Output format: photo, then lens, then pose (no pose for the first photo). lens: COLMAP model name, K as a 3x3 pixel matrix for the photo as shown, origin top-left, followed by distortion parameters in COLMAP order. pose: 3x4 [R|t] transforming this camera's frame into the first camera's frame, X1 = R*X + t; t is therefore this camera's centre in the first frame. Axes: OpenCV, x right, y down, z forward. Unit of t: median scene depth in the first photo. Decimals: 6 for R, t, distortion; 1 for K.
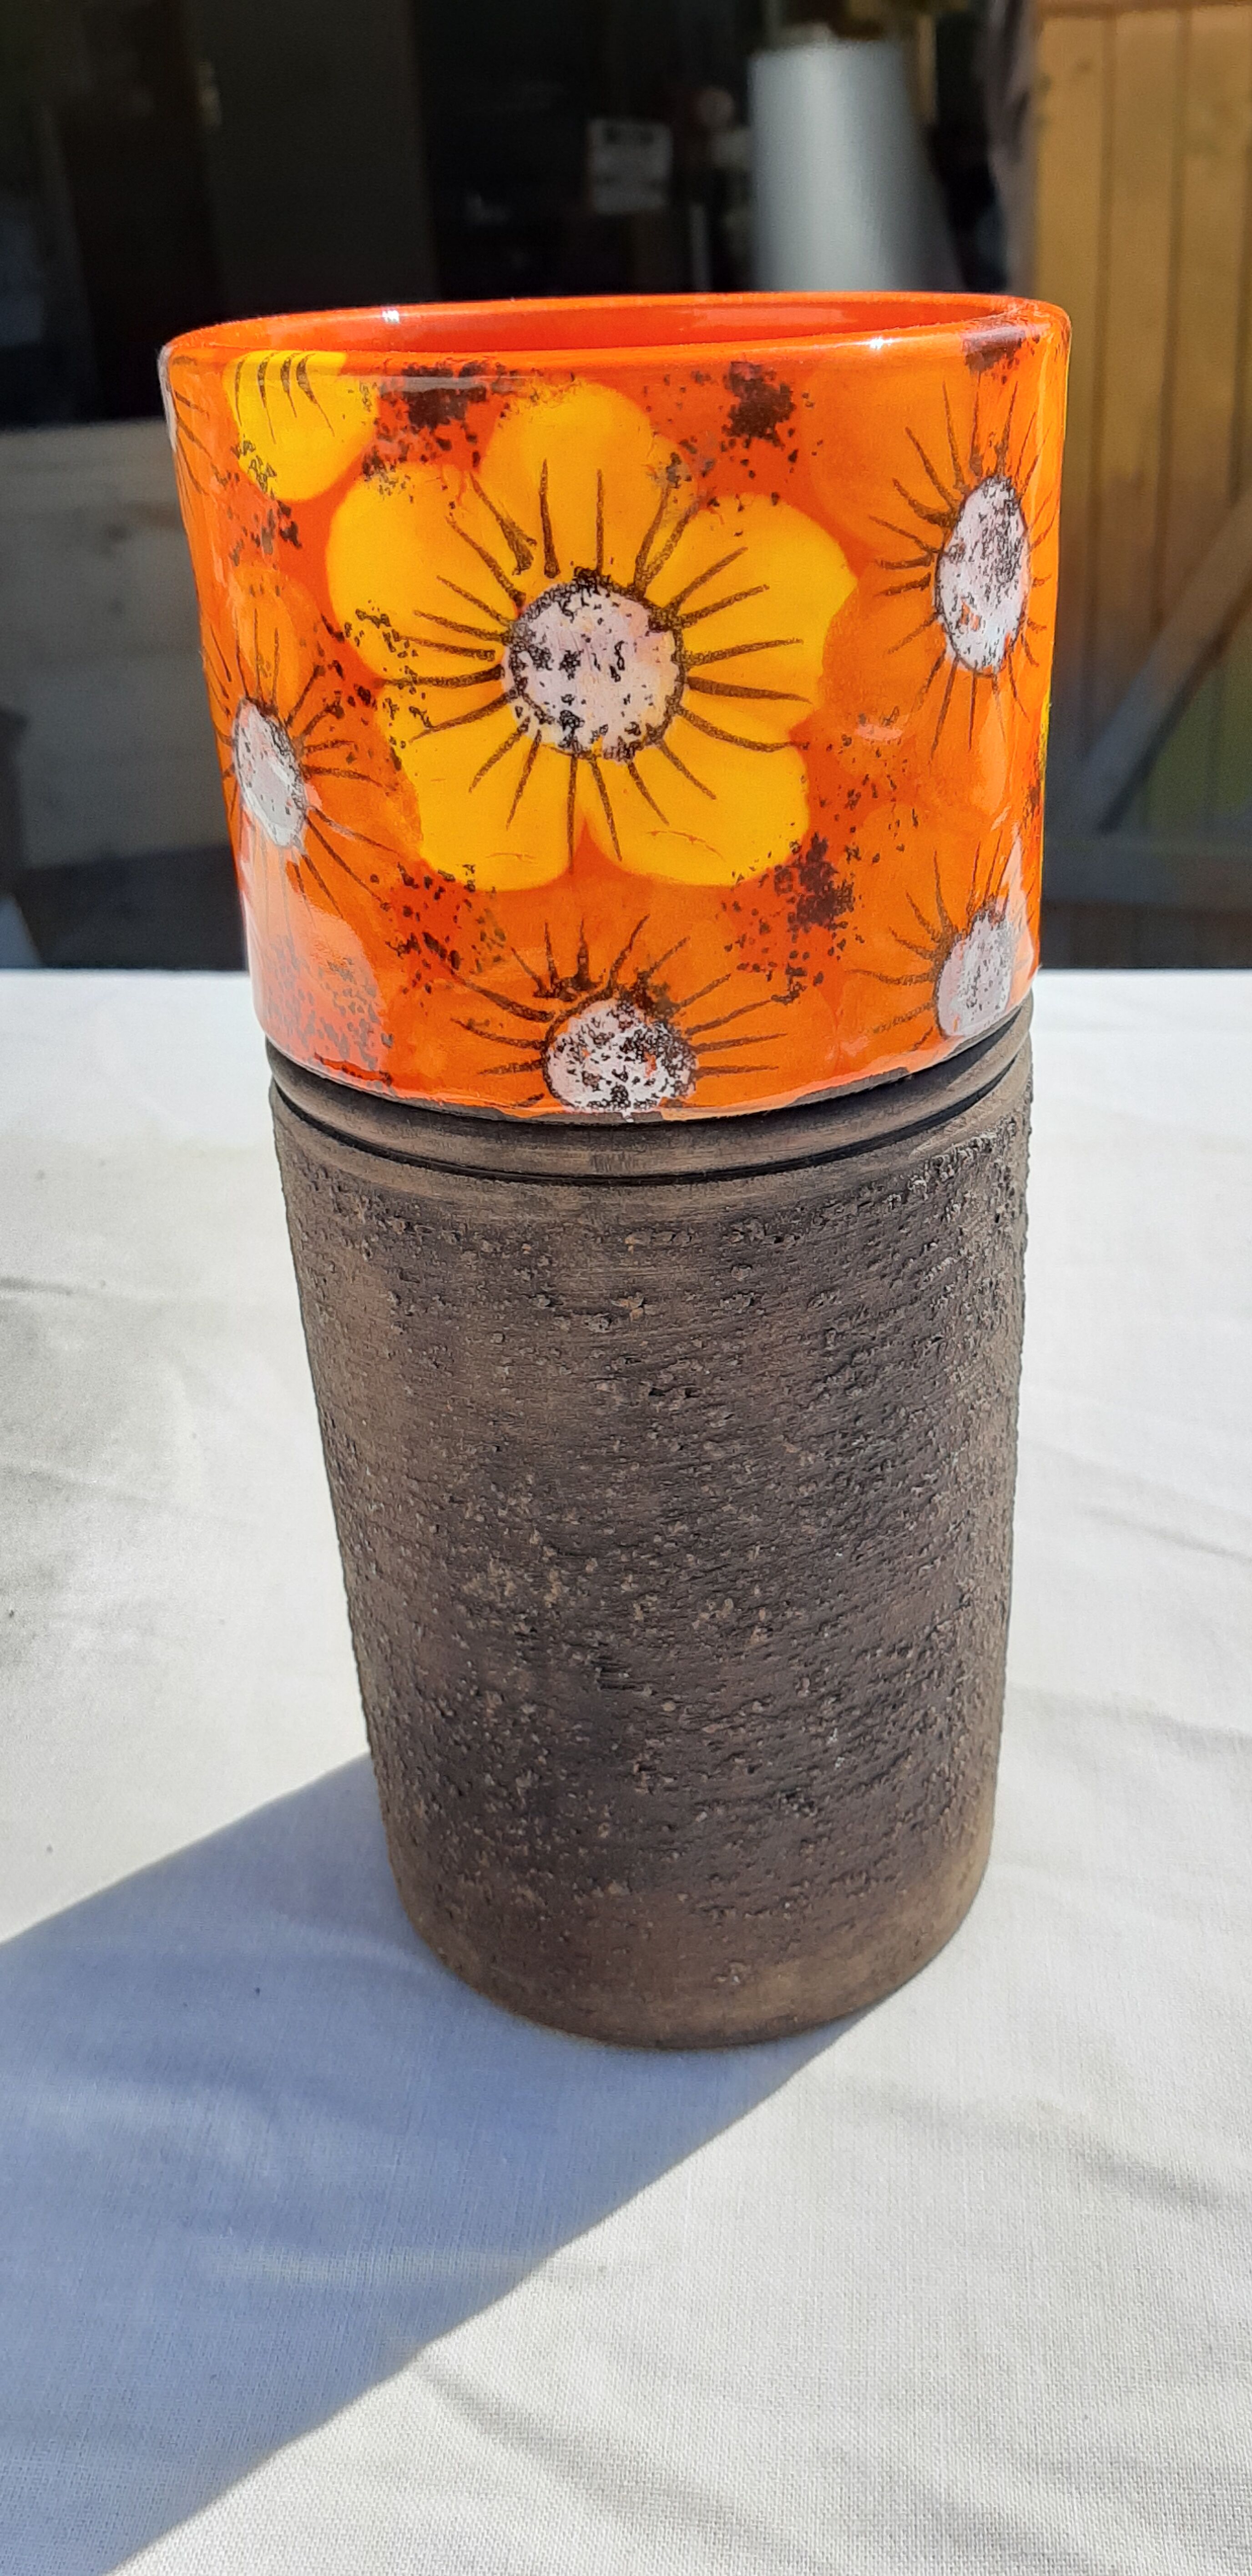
lens RADIAL K [[2054.4, 0, 626.0], [0, 2054.4, 1288.0], [0, 0, 1]] dist [-0.003423, -0.006142]
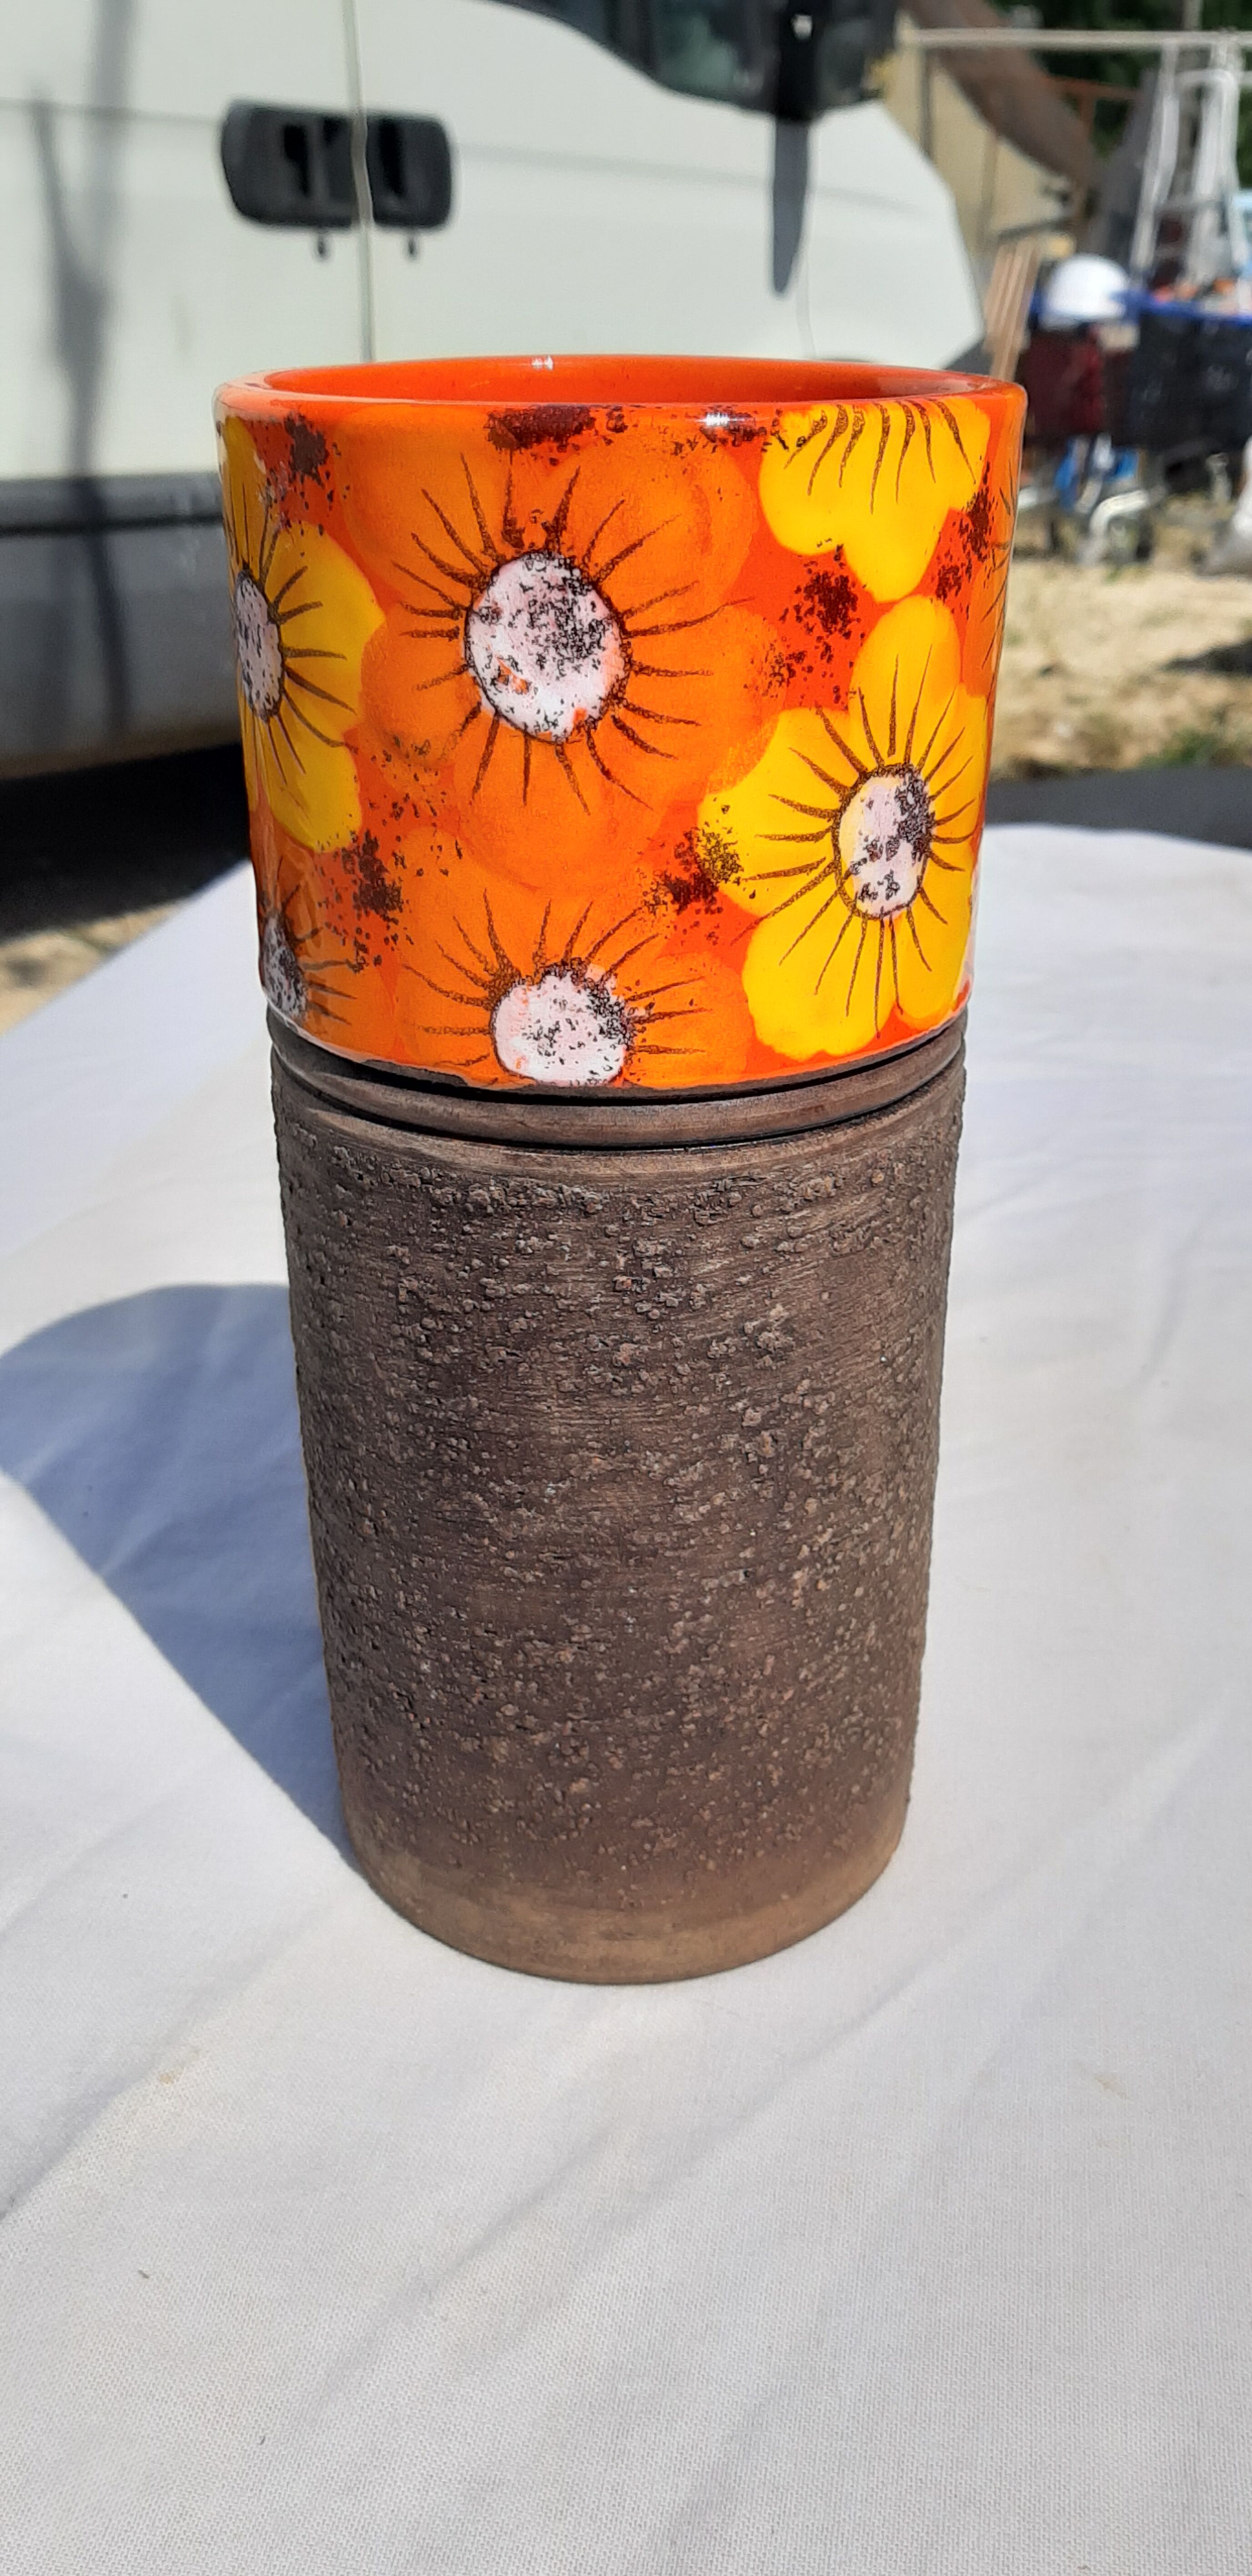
lens RADIAL K [[2054.4, 0, 626.0], [0, 2054.4, 1288.0], [0, 0, 1]] dist [-0.003423, -0.006142]
pose [[0.525892, 0.433090, -0.732032, 1.124634], [-0.421094, 0.880349, 0.218325, -0.311501], [0.738998, 0.193439, 0.645340, 0.430117]]
